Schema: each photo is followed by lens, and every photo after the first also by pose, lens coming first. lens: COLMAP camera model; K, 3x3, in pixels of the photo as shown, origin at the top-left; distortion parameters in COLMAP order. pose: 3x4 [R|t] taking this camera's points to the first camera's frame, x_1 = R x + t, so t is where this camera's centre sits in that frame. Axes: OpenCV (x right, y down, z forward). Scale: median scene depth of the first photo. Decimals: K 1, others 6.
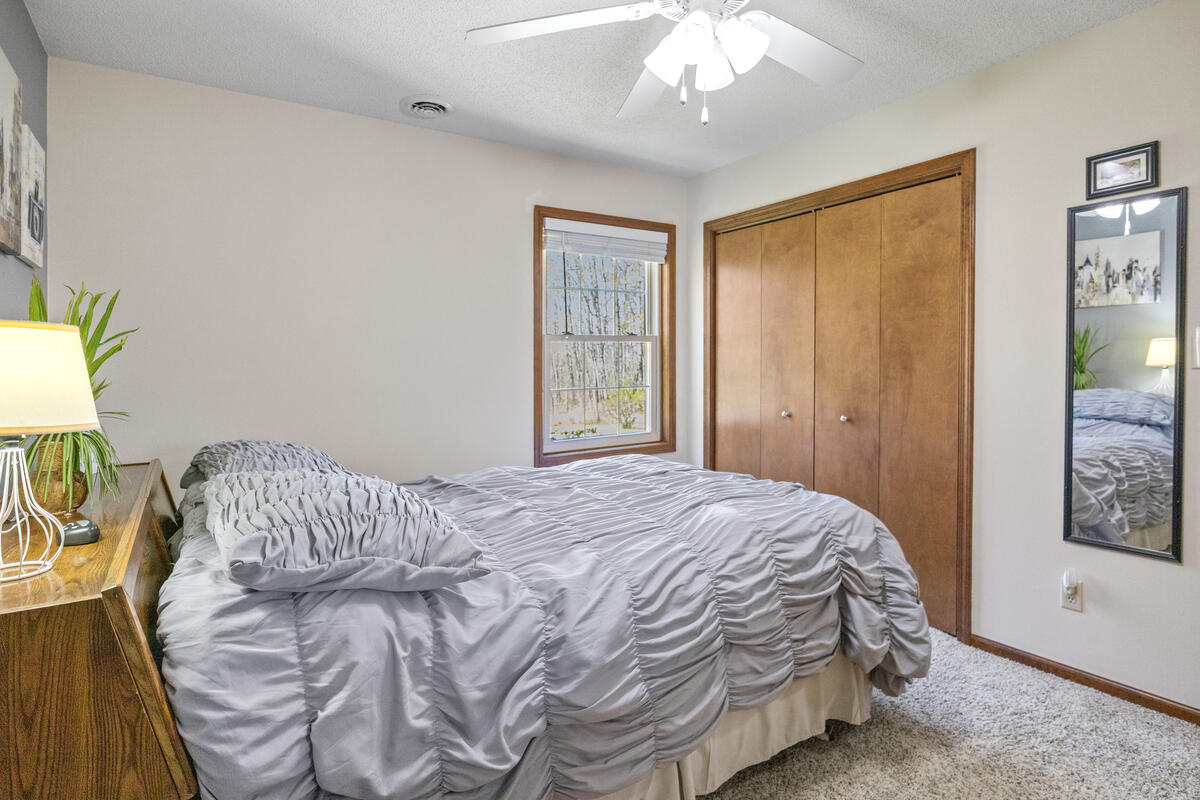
lens RADIAL K [[611.2, 0, 600.6], [0, 611.2, 382.8], [0, 0, 1]] dist [0.001065, 0.000066]
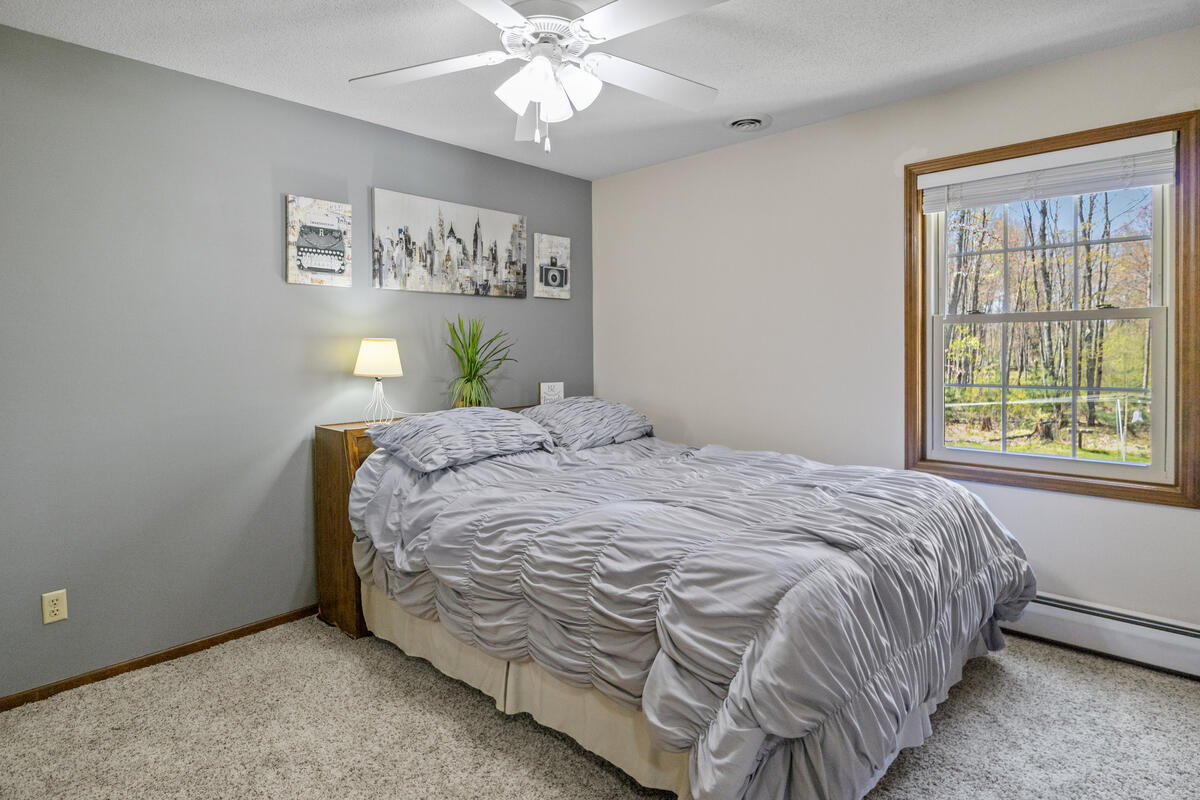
lens RADIAL K [[621.3, 0, 601.3], [0, 621.3, 362.5], [0, 0, 1]] dist [-0.006023, -0.001452]
pose [[0.229815, 0.026333, -0.972878, 1.247447], [-0.024485, 0.999474, 0.021269, -0.049918], [0.972926, 0.018933, 0.230339, 0.763478]]
